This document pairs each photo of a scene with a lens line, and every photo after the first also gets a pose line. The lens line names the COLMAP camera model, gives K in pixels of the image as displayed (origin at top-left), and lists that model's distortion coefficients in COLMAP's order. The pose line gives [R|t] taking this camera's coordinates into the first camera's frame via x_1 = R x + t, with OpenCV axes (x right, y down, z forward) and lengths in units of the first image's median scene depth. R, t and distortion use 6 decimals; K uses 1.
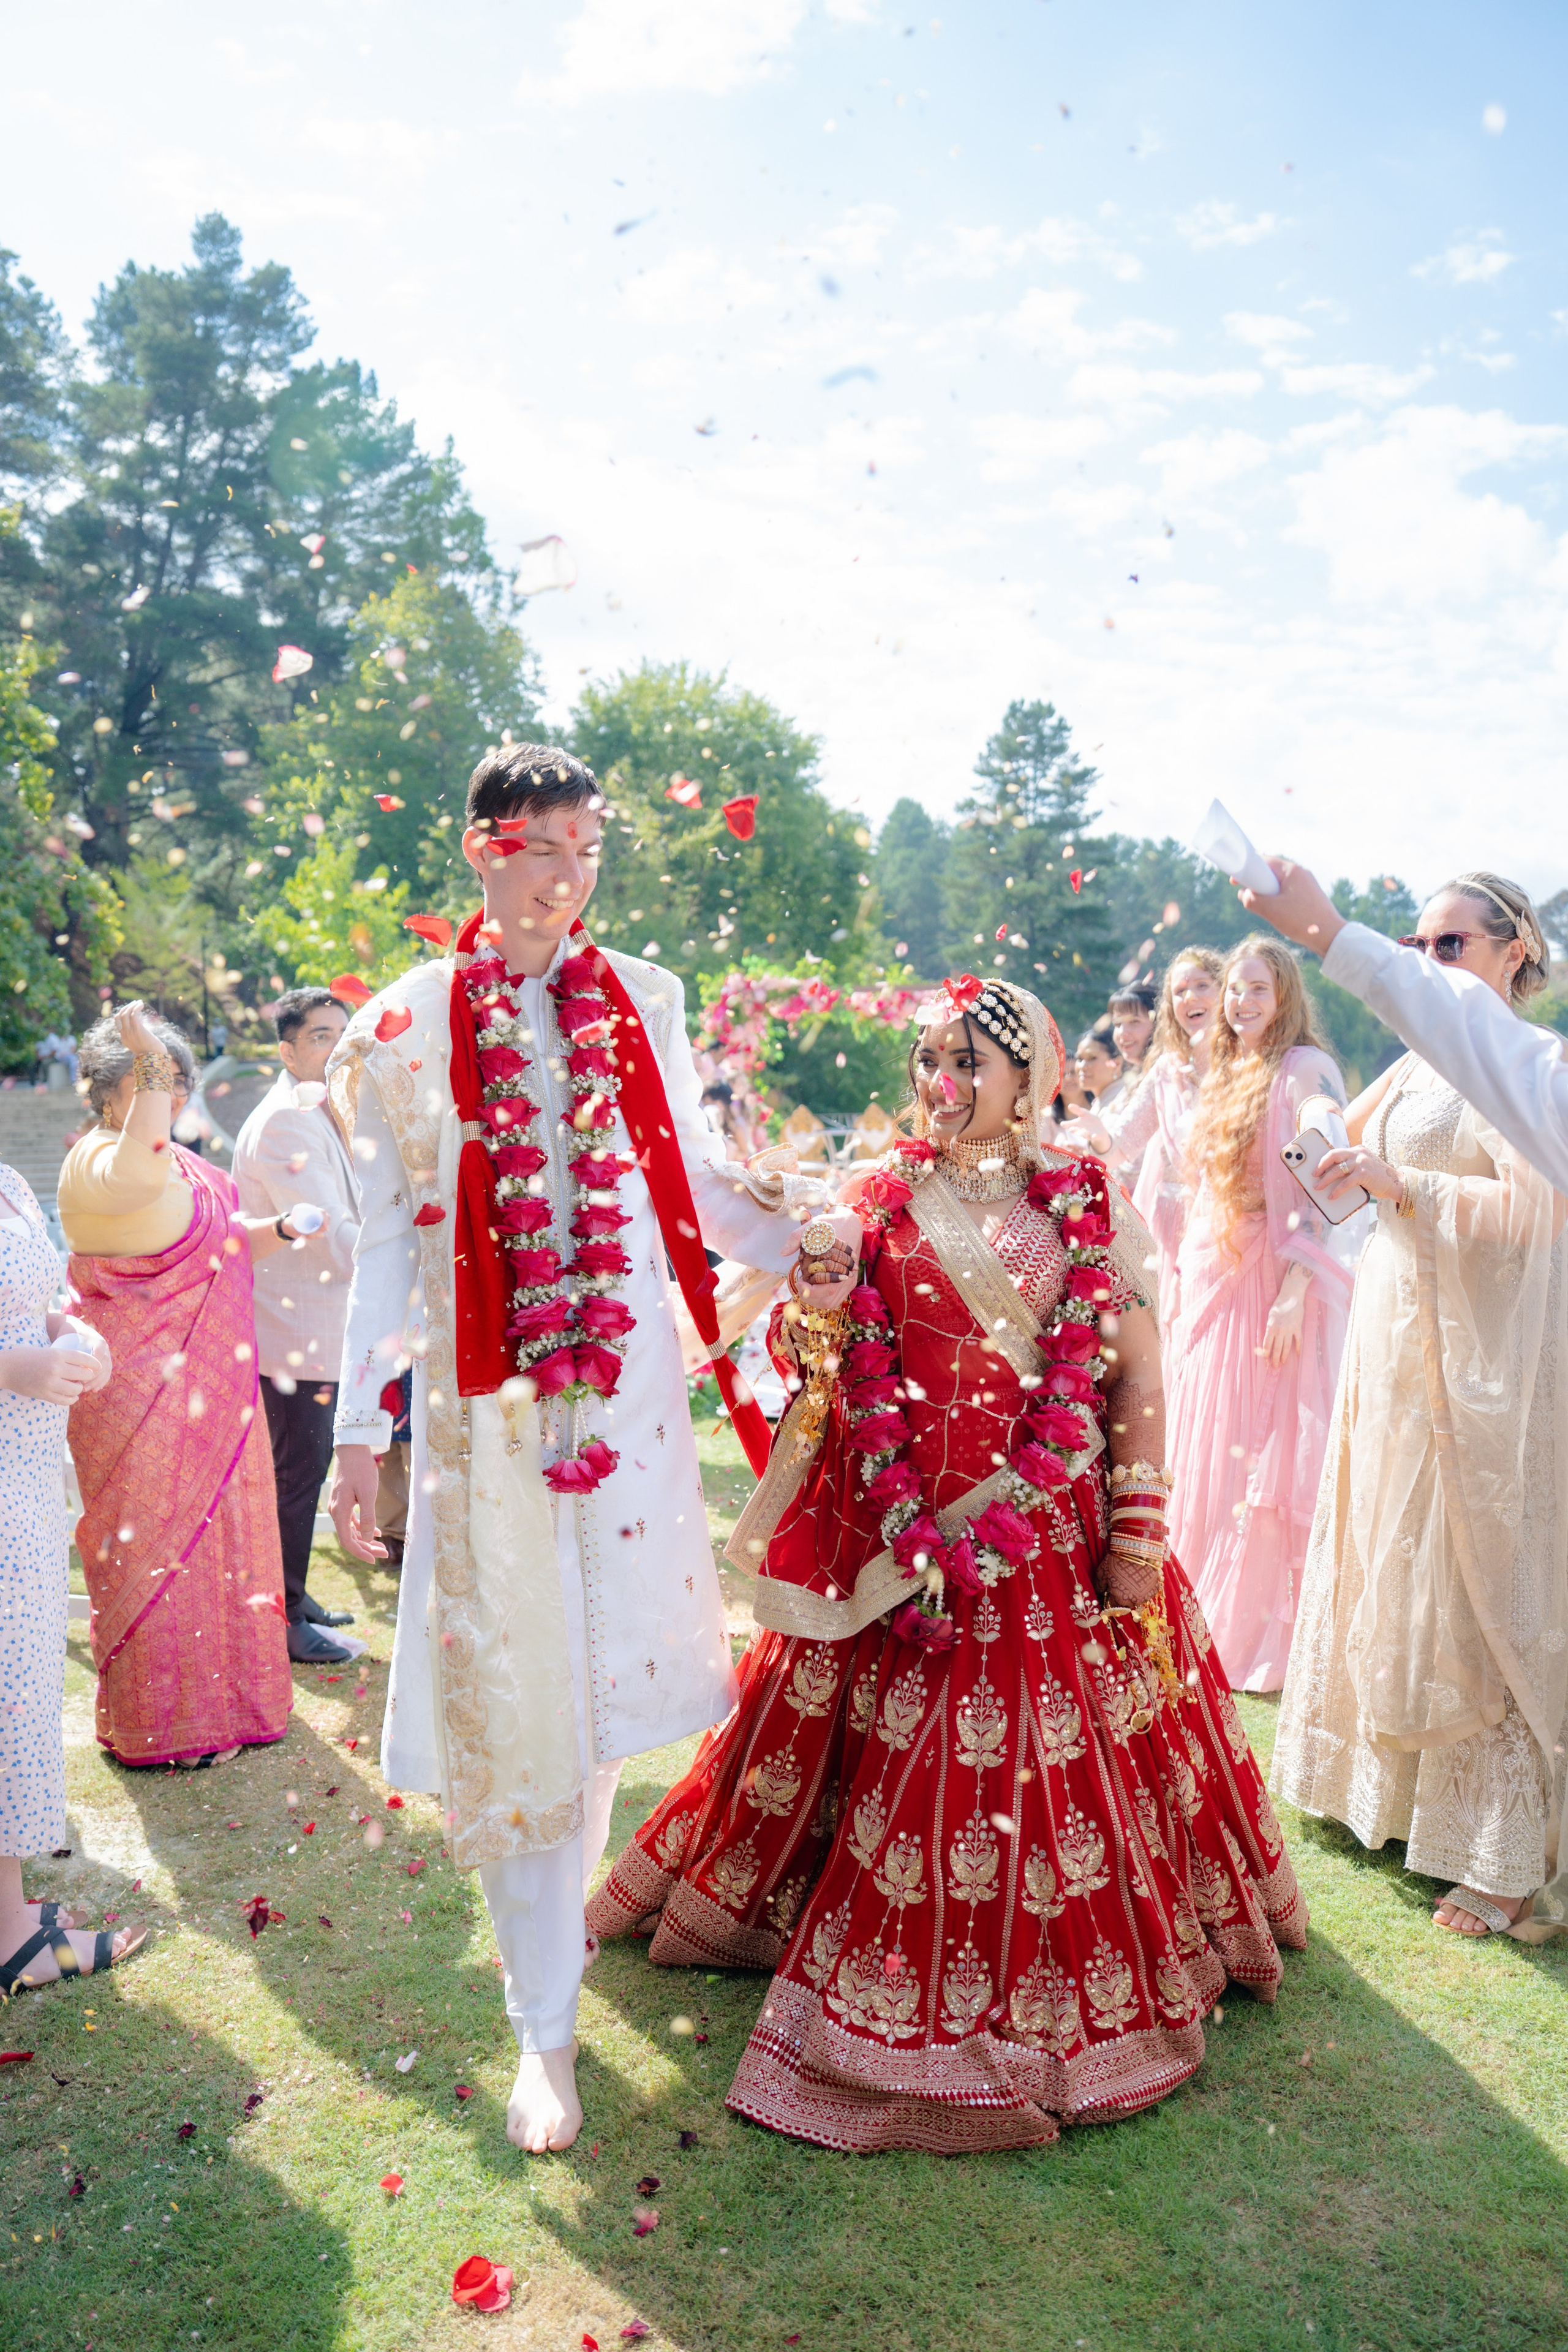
lens RADIAL K [[1662.9, 0, 784.0], [0, 1662.9, 1176.0], [0, 0, 1]] dist [-0.084970, 0.070343]
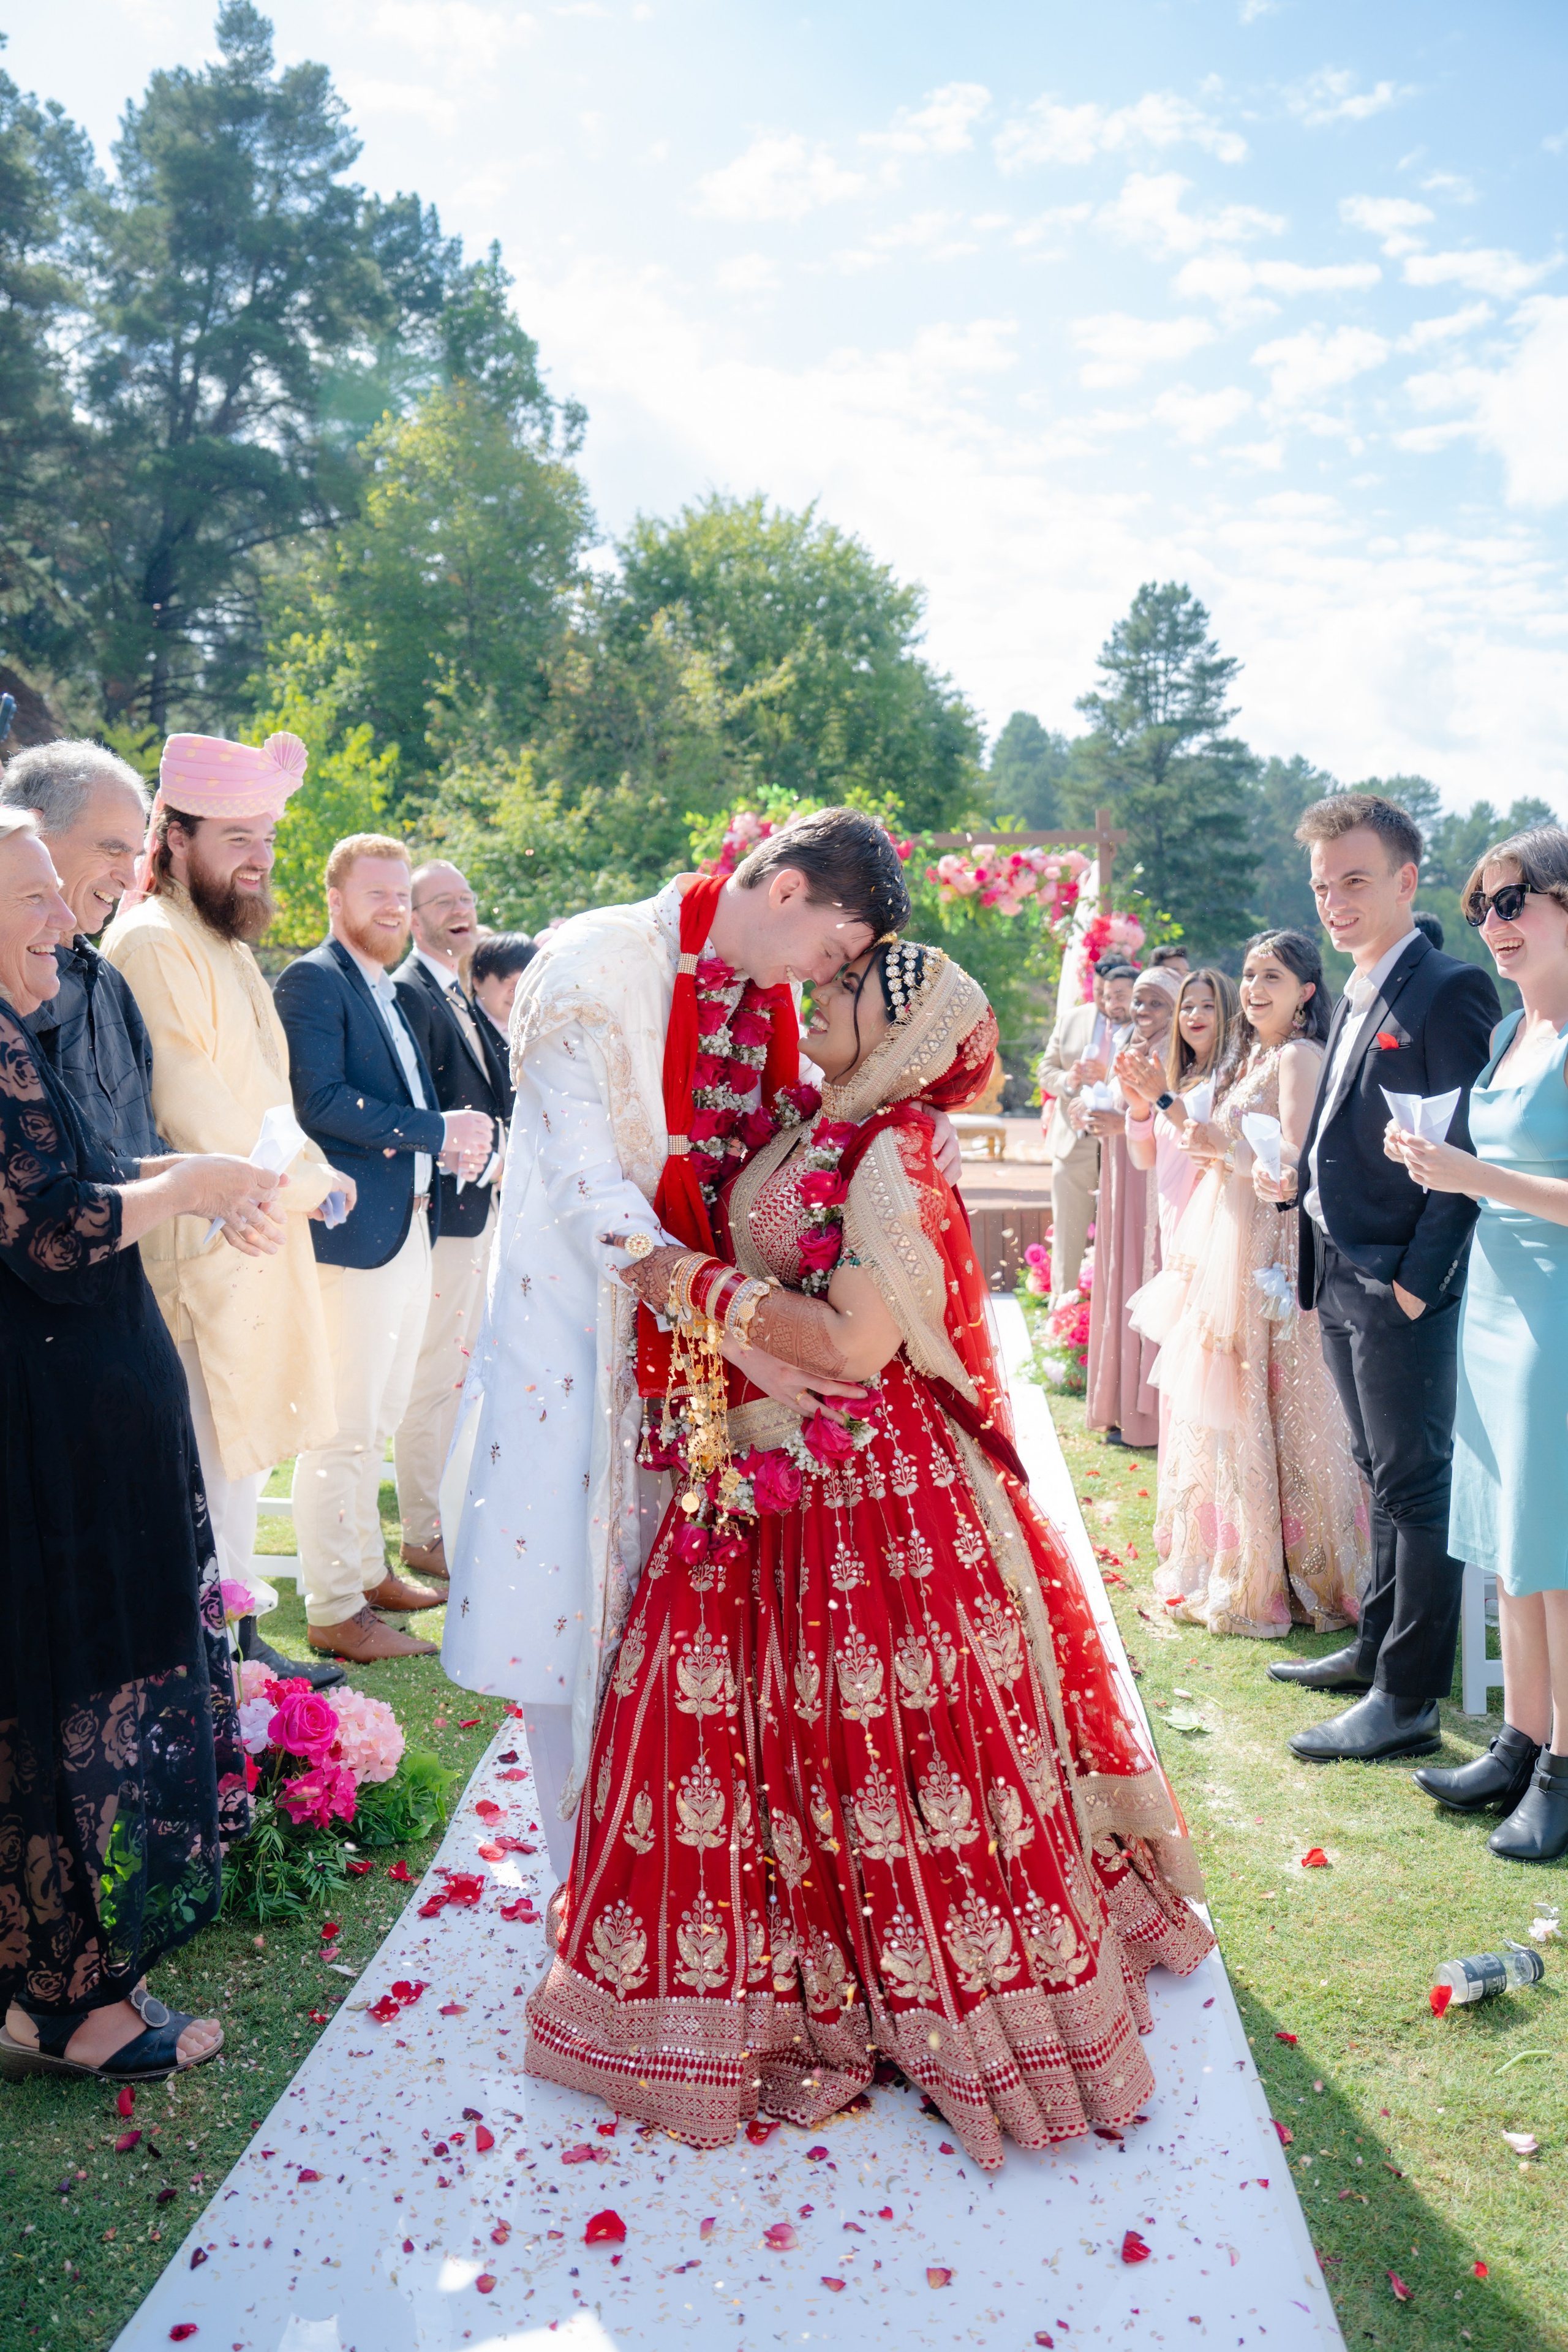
lens RADIAL K [[1662.9, 0, 784.0], [0, 1662.9, 1176.0], [0, 0, 1]] dist [-0.084970, 0.070343]
pose [[0.997827, 0.019337, -0.062991, 0.008097], [-0.016499, 0.998838, 0.045277, -0.004268], [0.063793, -0.044139, 0.996987, 0.114040]]
